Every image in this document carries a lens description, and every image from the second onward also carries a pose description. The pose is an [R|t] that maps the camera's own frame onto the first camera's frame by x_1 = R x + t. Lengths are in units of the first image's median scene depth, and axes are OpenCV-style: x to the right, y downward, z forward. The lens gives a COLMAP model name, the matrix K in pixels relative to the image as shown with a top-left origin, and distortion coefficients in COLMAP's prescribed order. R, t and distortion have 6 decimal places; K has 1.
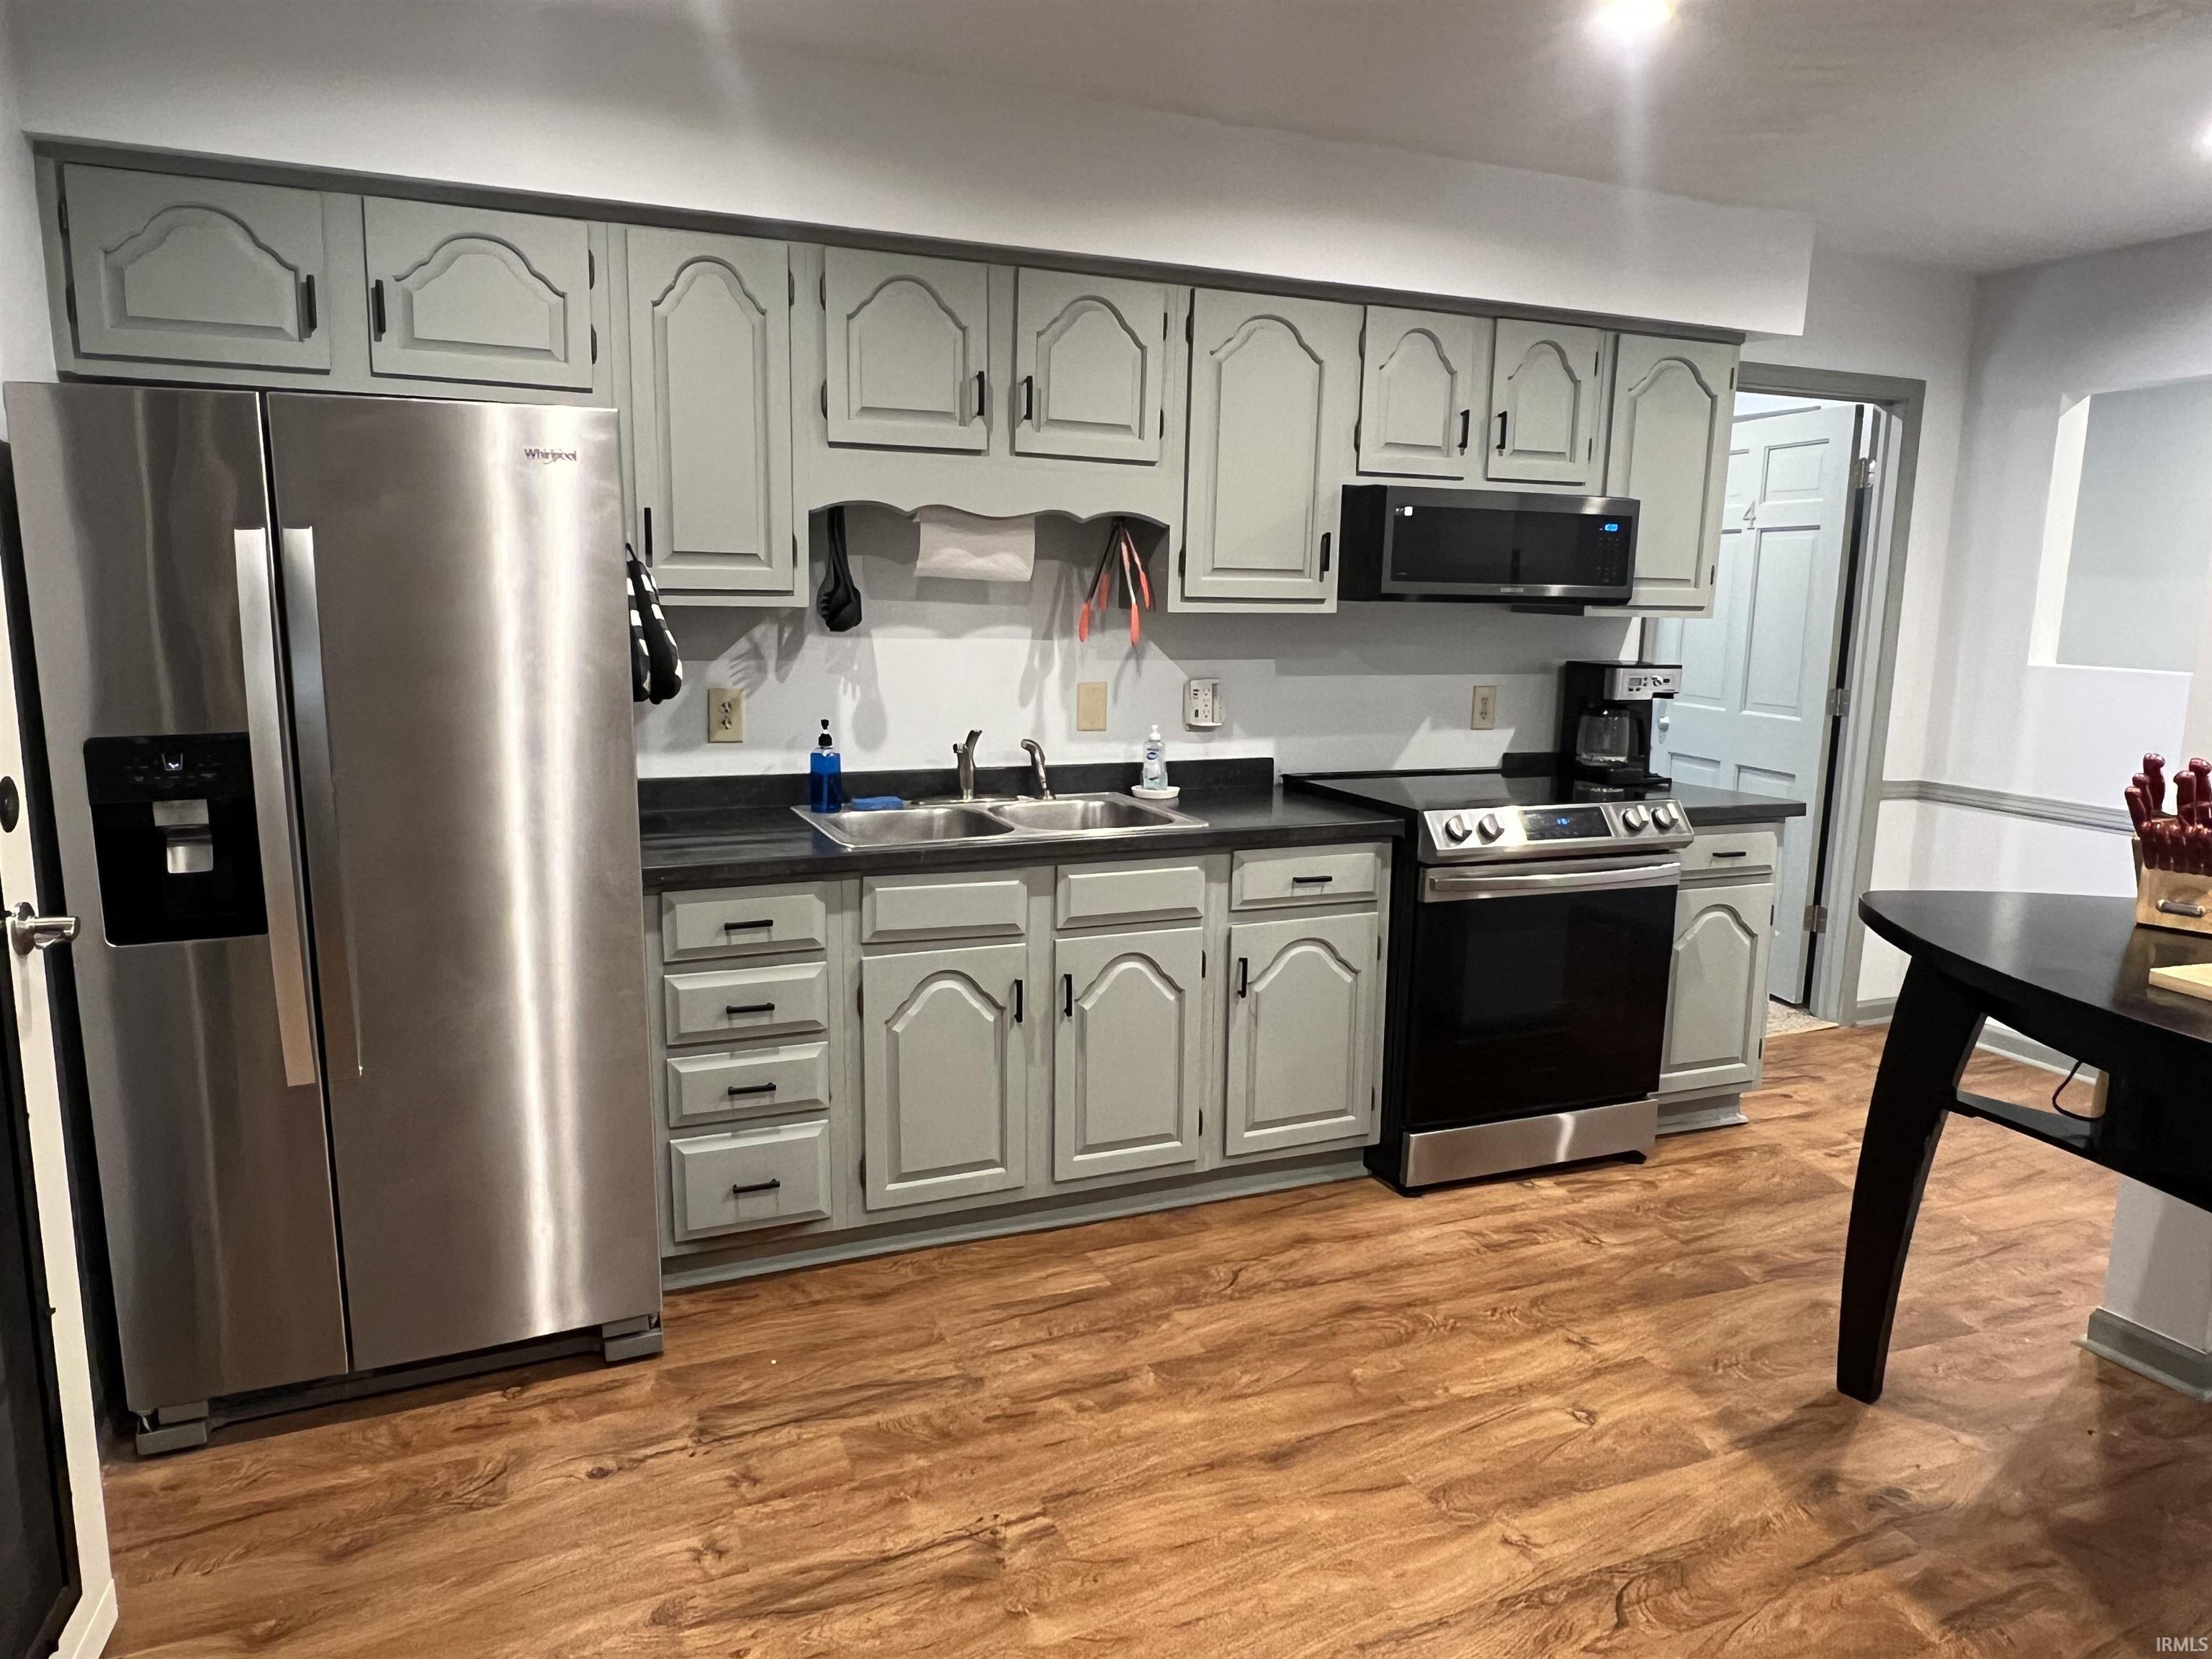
lens RADIAL K [[1443.2, 0, 1112.7], [0, 1443.2, 826.8], [0, 0, 1]] dist [0.000985, -0.001842]
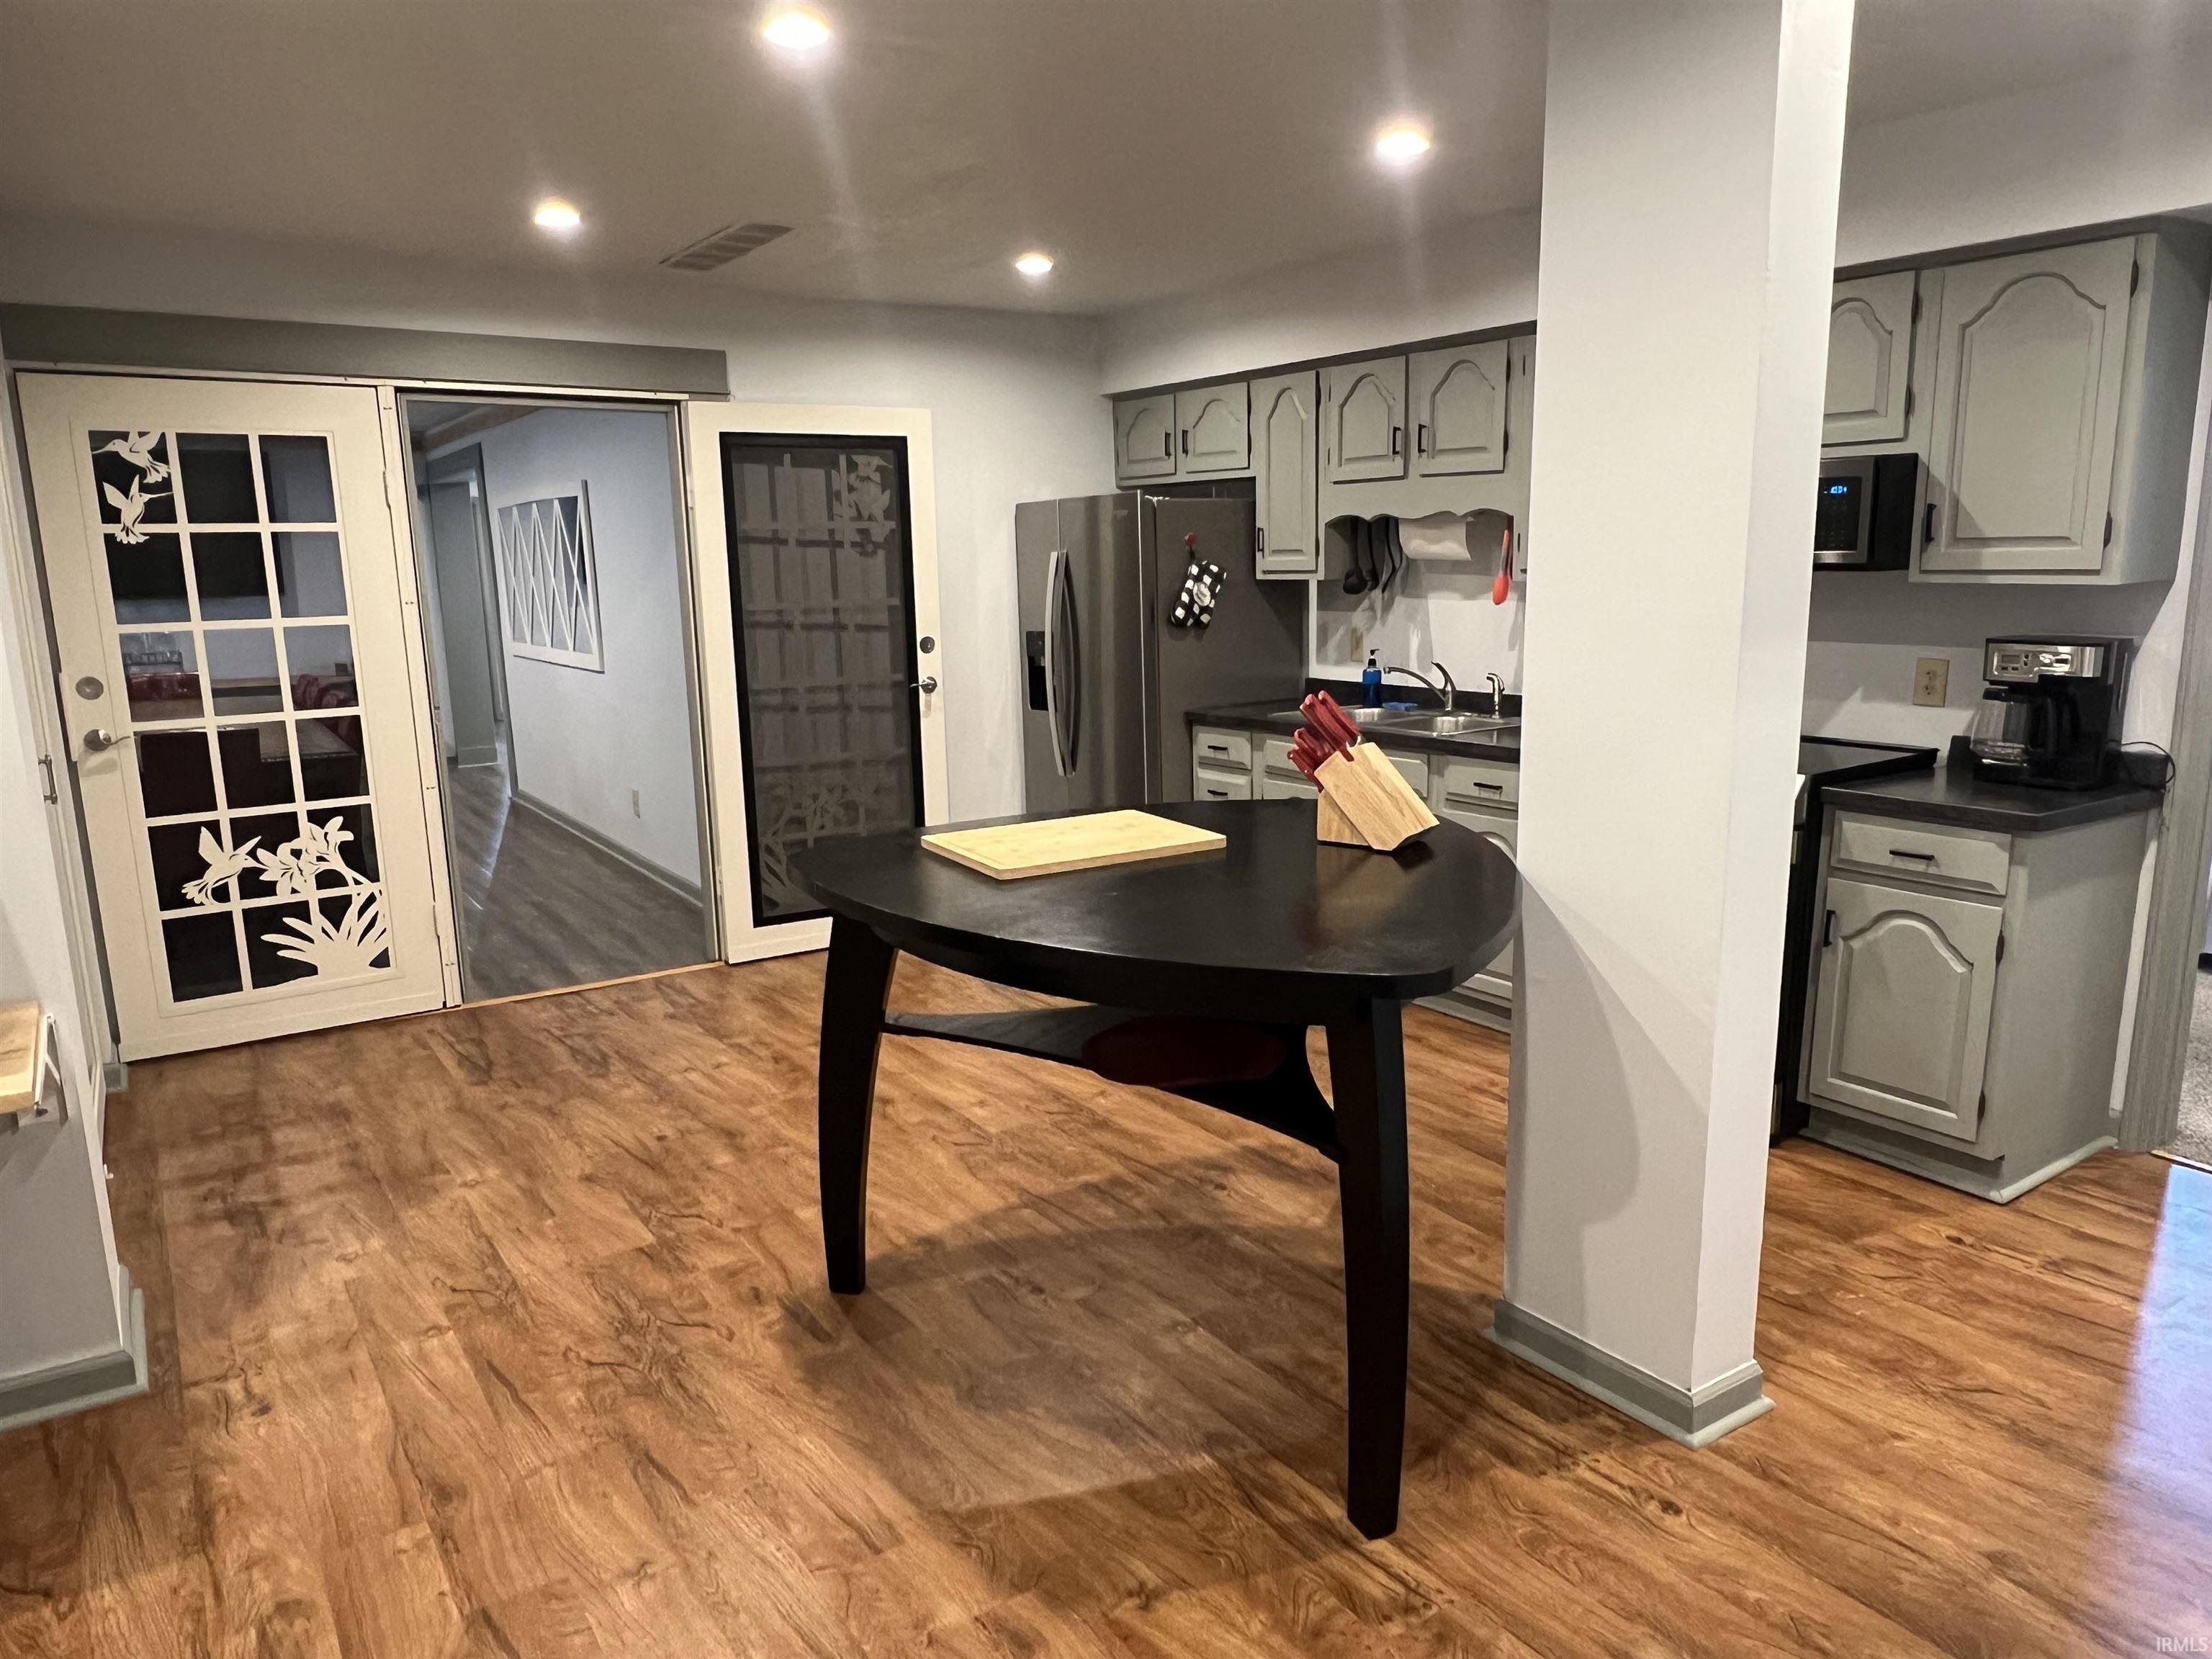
lens RADIAL K [[1443.2, 0, 1107.9], [0, 1443.2, 836.9], [0, 0, 1]] dist [0.000985, -0.001842]
pose [[0.210795, 0.164245, -0.963633, 1.335376], [-0.142416, 0.980426, 0.135953, -0.046638], [0.967100, 0.108579, 0.230060, 0.371134]]
